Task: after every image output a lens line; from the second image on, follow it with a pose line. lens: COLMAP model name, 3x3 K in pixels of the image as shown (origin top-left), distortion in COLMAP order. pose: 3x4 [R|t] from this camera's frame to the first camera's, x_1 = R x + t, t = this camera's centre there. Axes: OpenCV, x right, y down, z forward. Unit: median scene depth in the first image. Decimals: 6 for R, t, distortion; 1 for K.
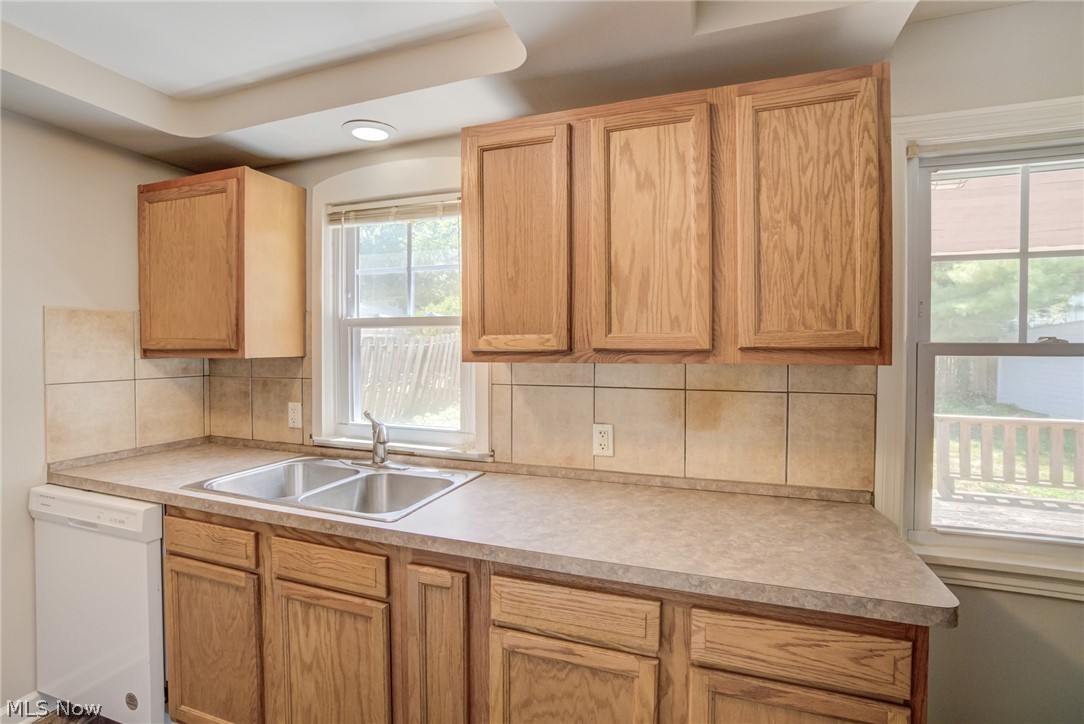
lens RADIAL K [[499.6, 0, 563.6], [0, 499.6, 341.0], [0, 0, 1]] dist [-0.048277, 0.012830]
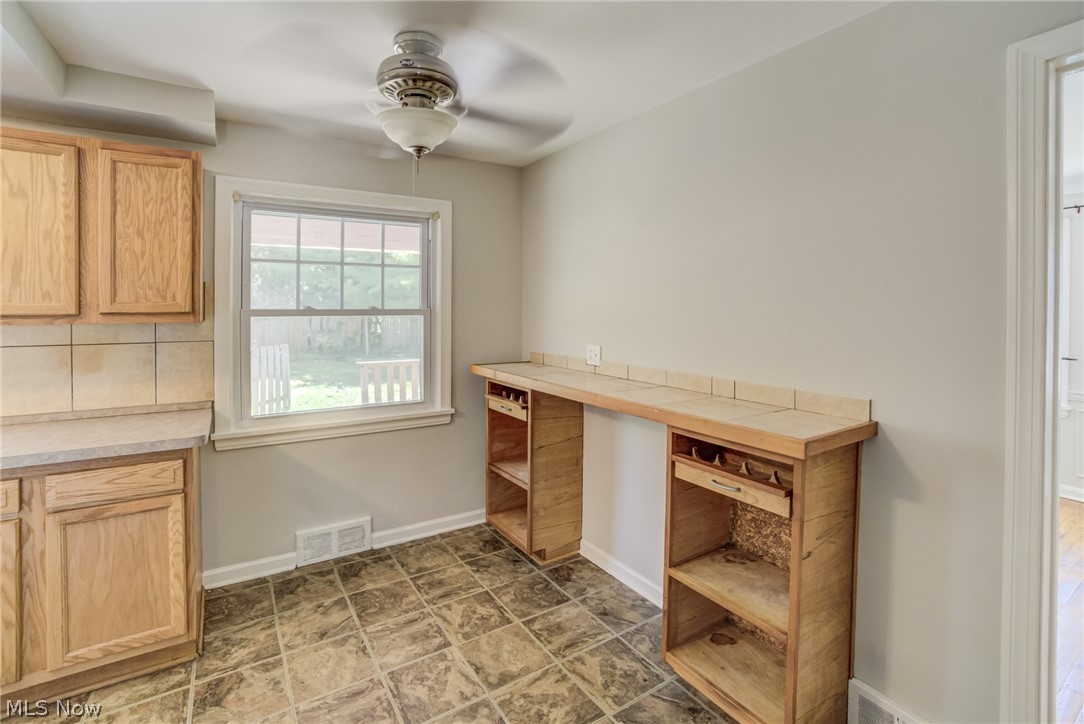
lens RADIAL K [[499.6, 0, 531.1], [0, 499.6, 311.0], [0, 0, 1]] dist [-0.048277, 0.012830]
pose [[0.655916, -0.003027, 0.754828, 0.094438], [-0.000353, 0.999991, 0.004317, 0.000389], [-0.754834, -0.003098, 0.655908, -0.949997]]
